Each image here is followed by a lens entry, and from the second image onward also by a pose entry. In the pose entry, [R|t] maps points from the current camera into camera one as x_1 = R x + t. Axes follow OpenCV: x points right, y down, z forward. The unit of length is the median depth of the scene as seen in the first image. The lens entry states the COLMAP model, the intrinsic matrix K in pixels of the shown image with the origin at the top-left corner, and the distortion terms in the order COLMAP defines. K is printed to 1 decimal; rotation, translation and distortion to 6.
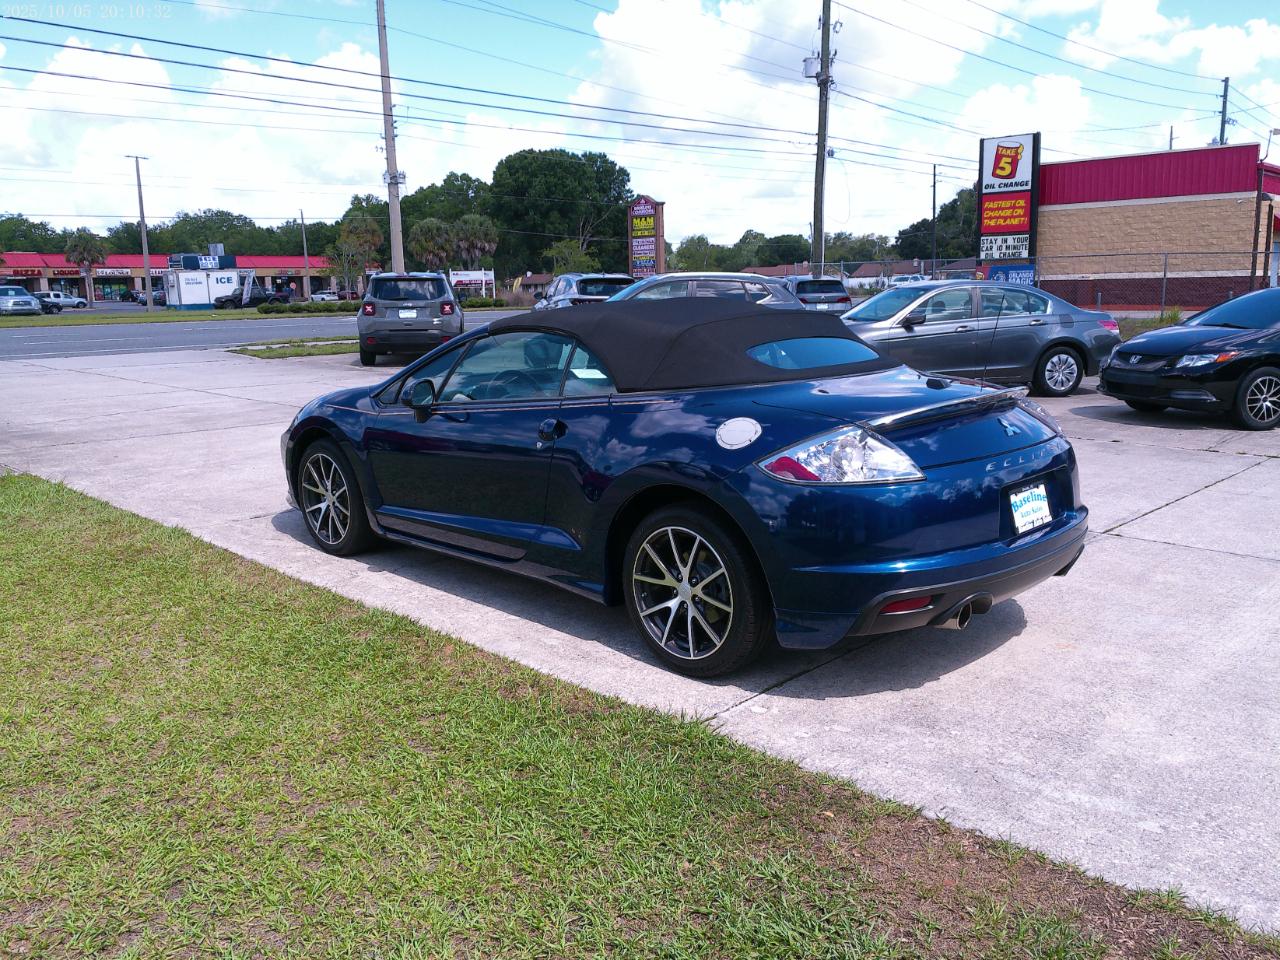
lens RADIAL K [[1041.2, 0, 648.3], [0, 1041.2, 447.3], [0, 0, 1]] dist [0.023527, -0.030374]
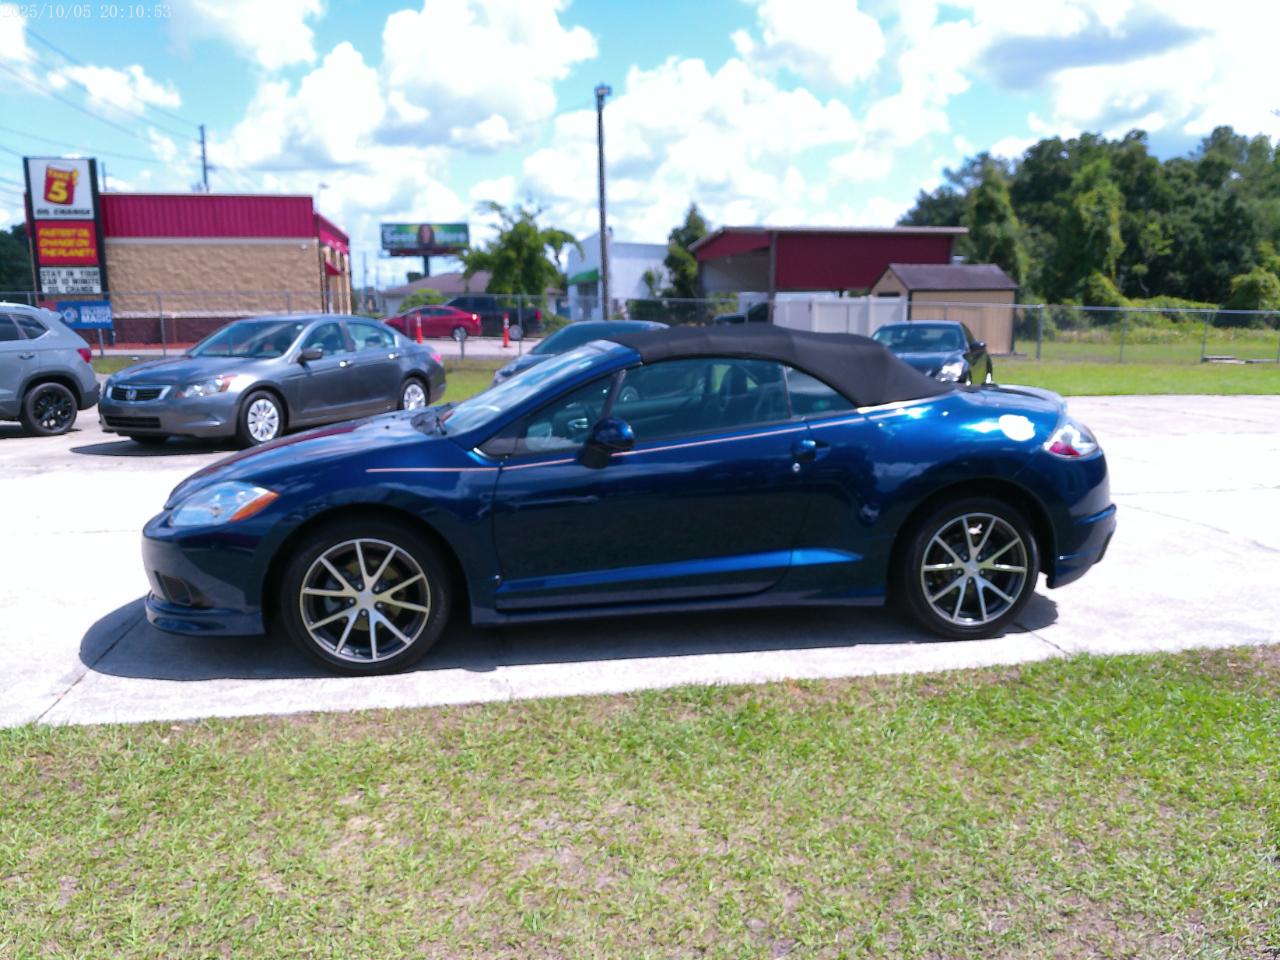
lens RADIAL K [[1054.6, 0, 677.6], [0, 1054.6, 465.3], [0, 0, 1]] dist [0.002129, -0.014586]
pose [[0.567994, -0.105773, 0.816208, -0.137439], [0.123720, 0.991412, 0.042381, -0.008452], [-0.813681, 0.076909, 0.576202, 0.071092]]
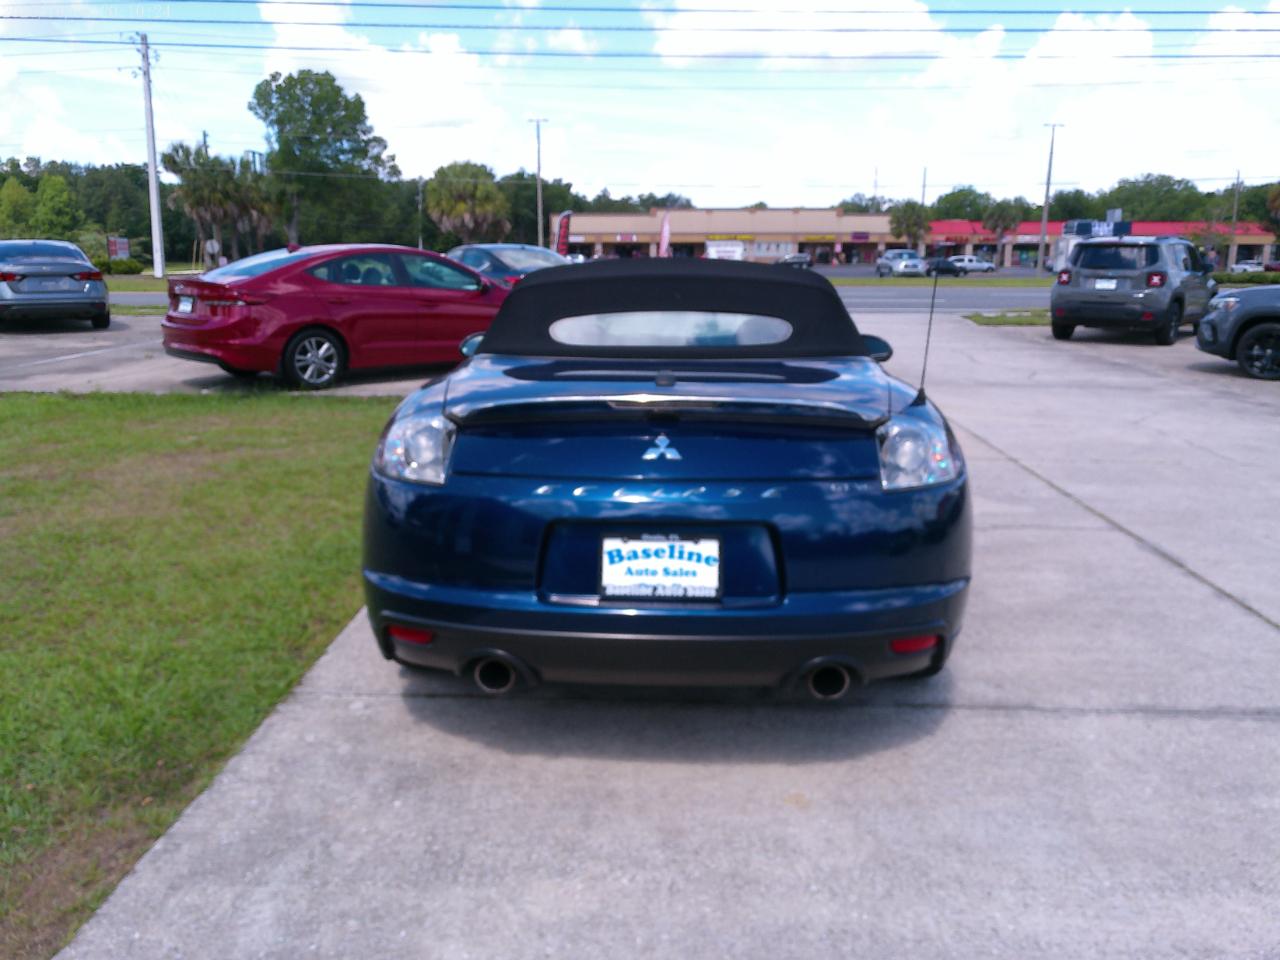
lens RADIAL K [[1041.2, 0, 638.5], [0, 1041.2, 476.2], [0, 0, 1]] dist [0.023527, -0.030374]
pose [[0.664979, 0.171871, -0.726818, 0.102944], [-0.130818, 0.984921, 0.113216, -0.009329], [0.735316, 0.019794, 0.677435, 0.064076]]
